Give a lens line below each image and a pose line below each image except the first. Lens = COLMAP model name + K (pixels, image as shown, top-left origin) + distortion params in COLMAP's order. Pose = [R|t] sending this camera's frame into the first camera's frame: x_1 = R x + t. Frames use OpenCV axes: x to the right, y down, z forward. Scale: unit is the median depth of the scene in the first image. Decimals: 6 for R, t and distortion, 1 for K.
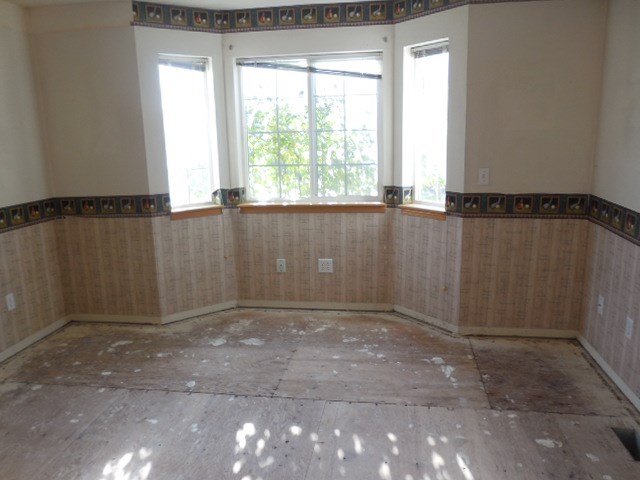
lens RADIAL K [[497.3, 0, 322.8], [0, 497.3, 242.3], [0, 0, 1]] dist [-0.036846, 0.010869]
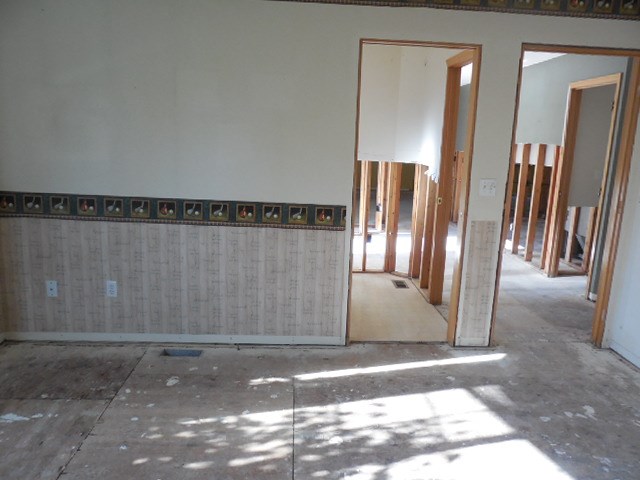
lens RADIAL K [[497.3, 0, 322.8], [0, 497.3, 242.3], [0, 0, 1]] dist [-0.036846, 0.010869]
pose [[-0.201610, -0.190714, 0.960719, -0.653869], [0.179729, 0.957002, 0.227693, -0.124560], [-0.962835, 0.218574, -0.158665, 0.663621]]
